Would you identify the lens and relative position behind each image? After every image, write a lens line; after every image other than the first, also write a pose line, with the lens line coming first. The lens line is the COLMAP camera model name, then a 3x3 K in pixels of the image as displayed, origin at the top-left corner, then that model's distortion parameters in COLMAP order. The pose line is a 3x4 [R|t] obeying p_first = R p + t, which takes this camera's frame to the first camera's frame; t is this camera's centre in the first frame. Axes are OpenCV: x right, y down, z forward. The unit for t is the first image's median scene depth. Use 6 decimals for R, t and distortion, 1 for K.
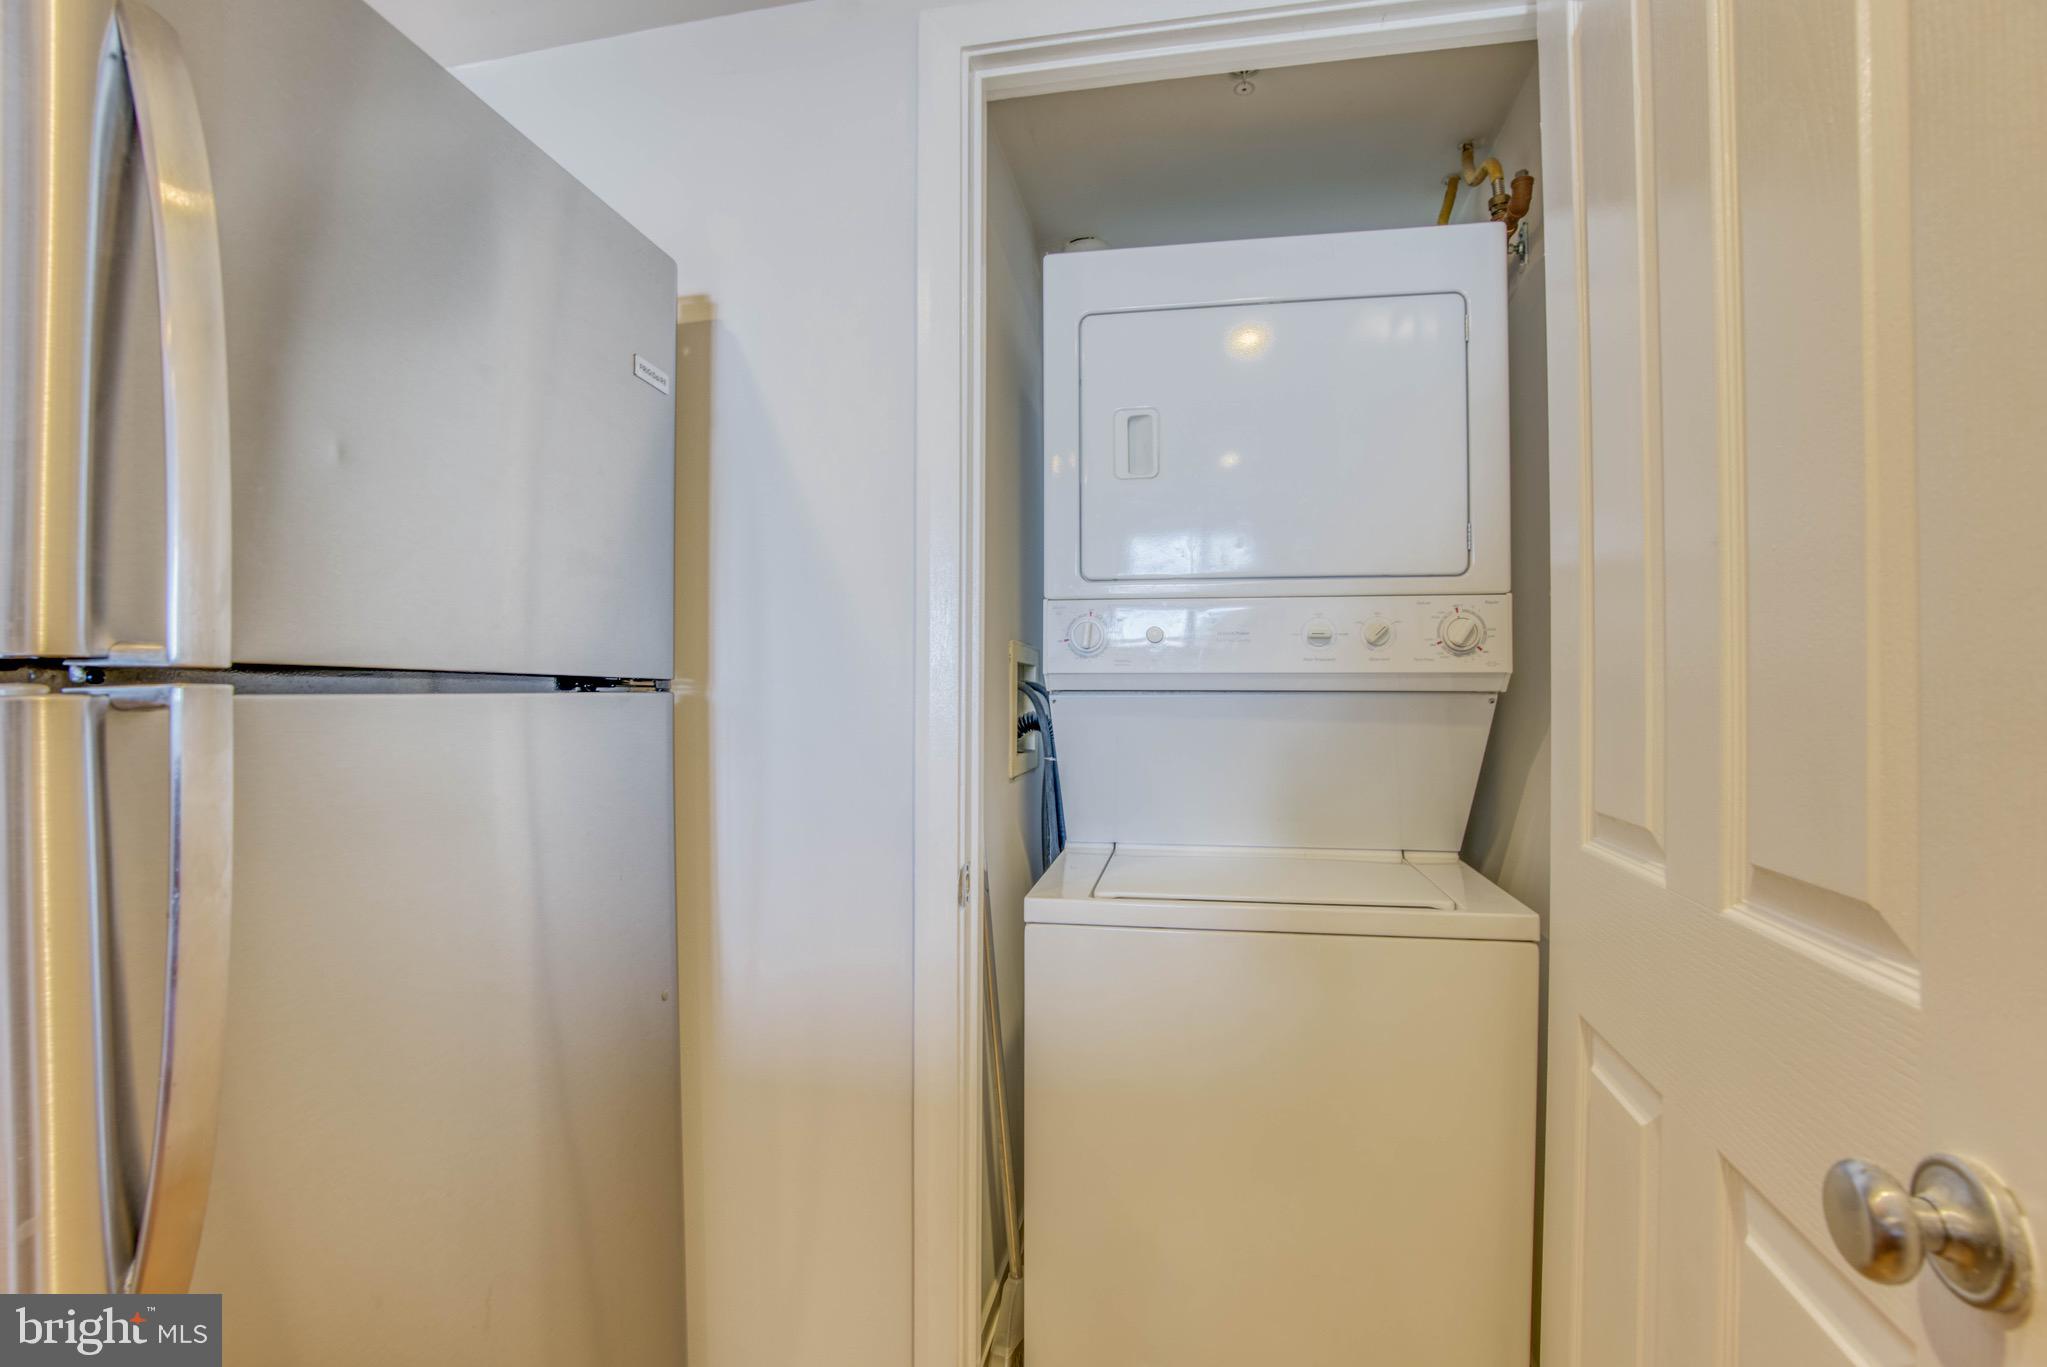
lens RADIAL K [[941.0, 0, 1025.0], [0, 941.0, 691.2], [0, 0, 1]] dist [-0.062522, 0.021974]
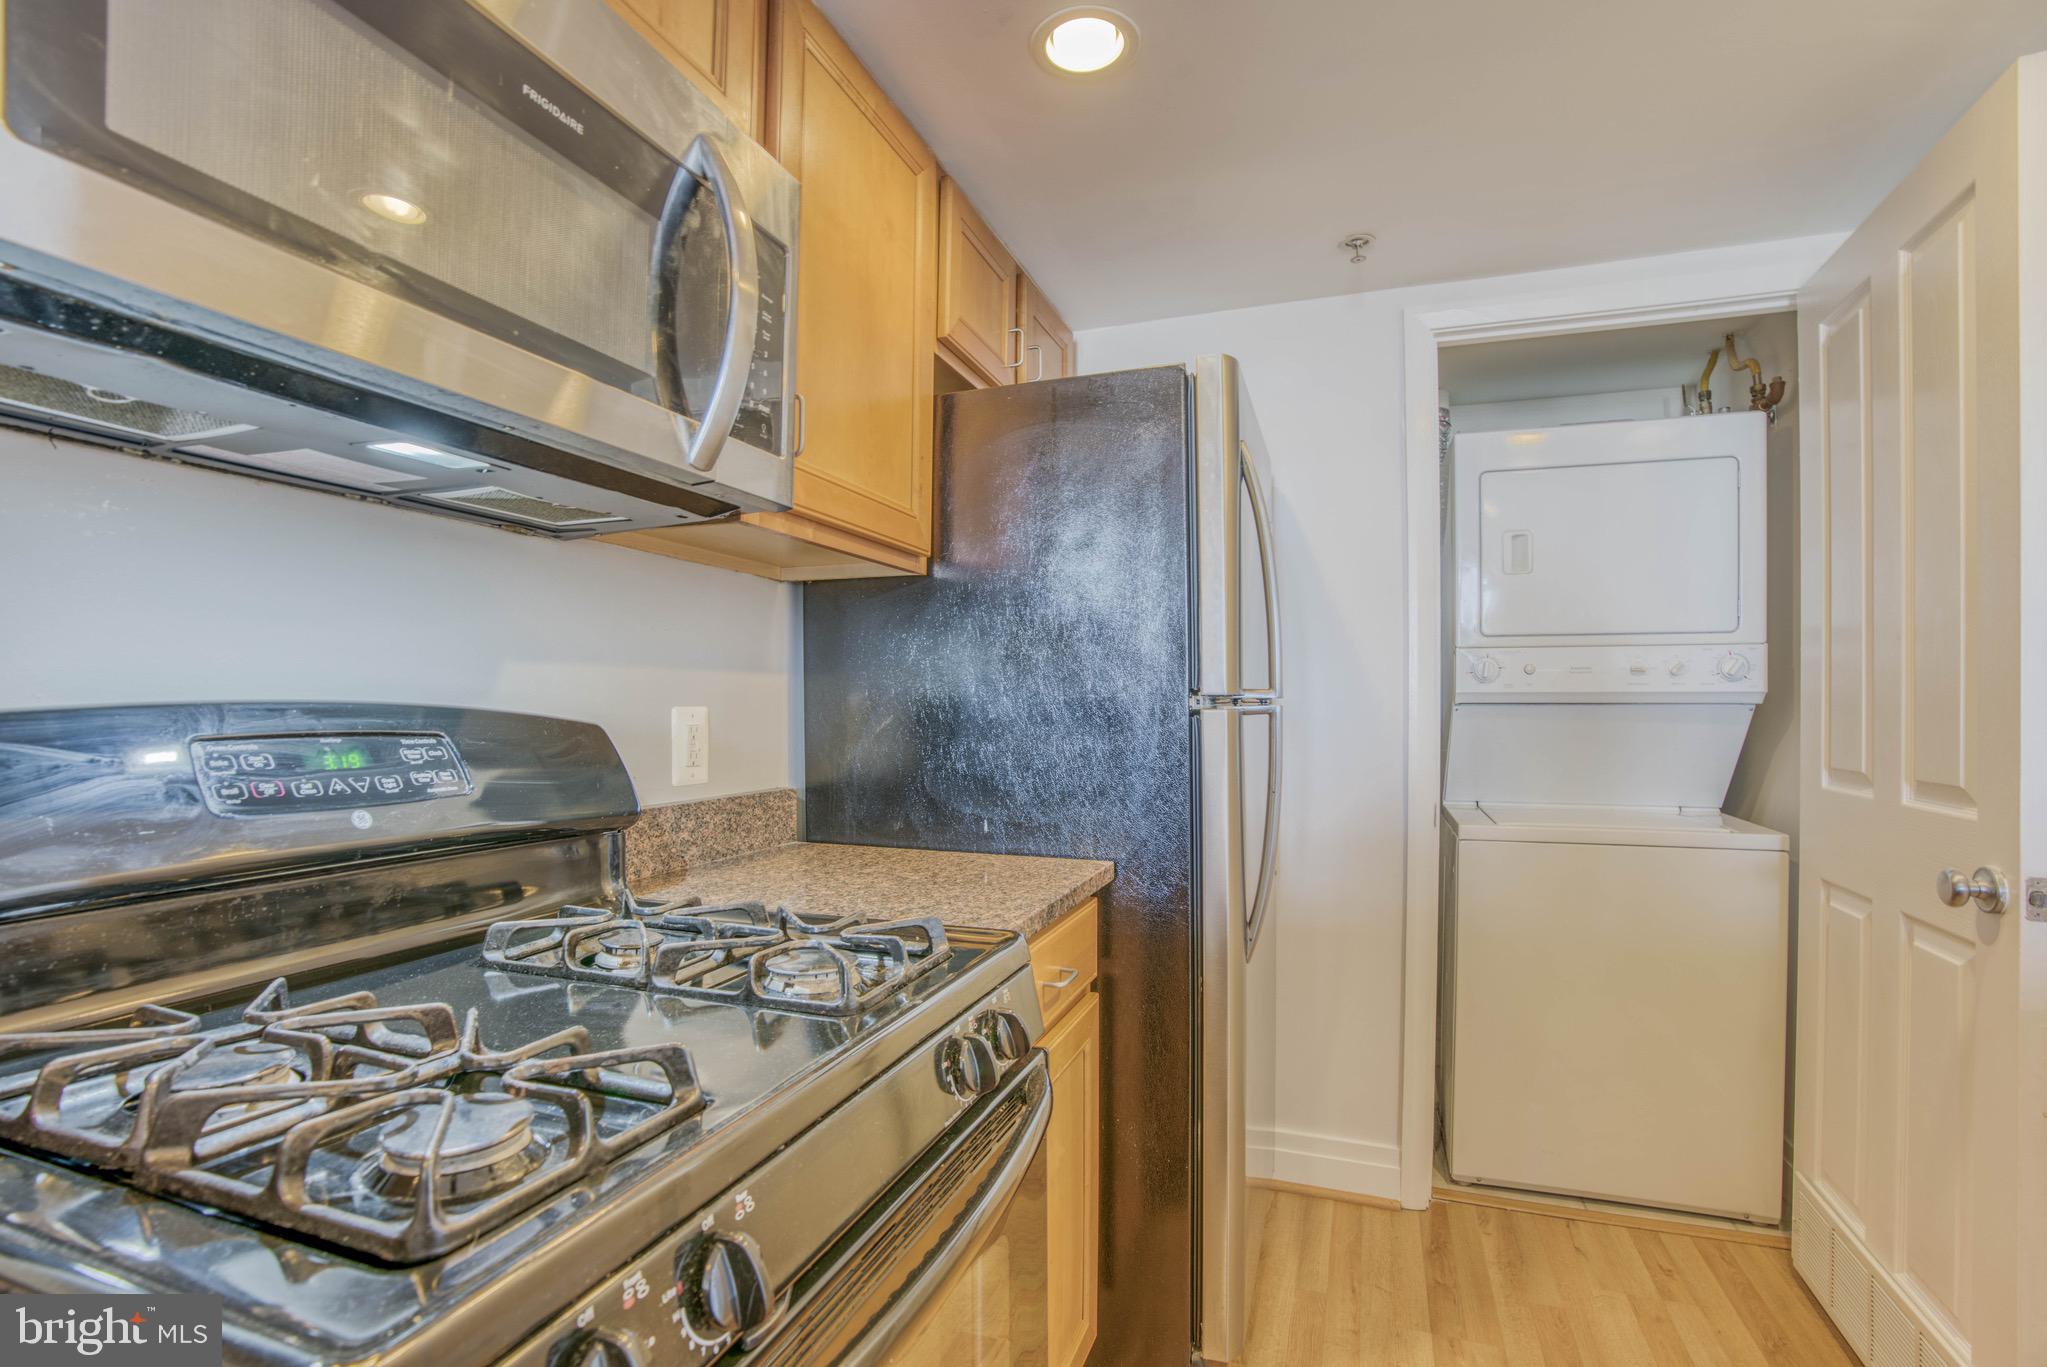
lens RADIAL K [[941.0, 0, 1027.1], [0, 941.0, 712.0], [0, 0, 1]] dist [-0.062522, 0.021974]
pose [[0.991474, -0.001819, -0.130289, -0.556228], [0.004541, 0.999778, 0.020599, -0.023971], [0.130222, -0.021015, 0.991262, -0.761679]]
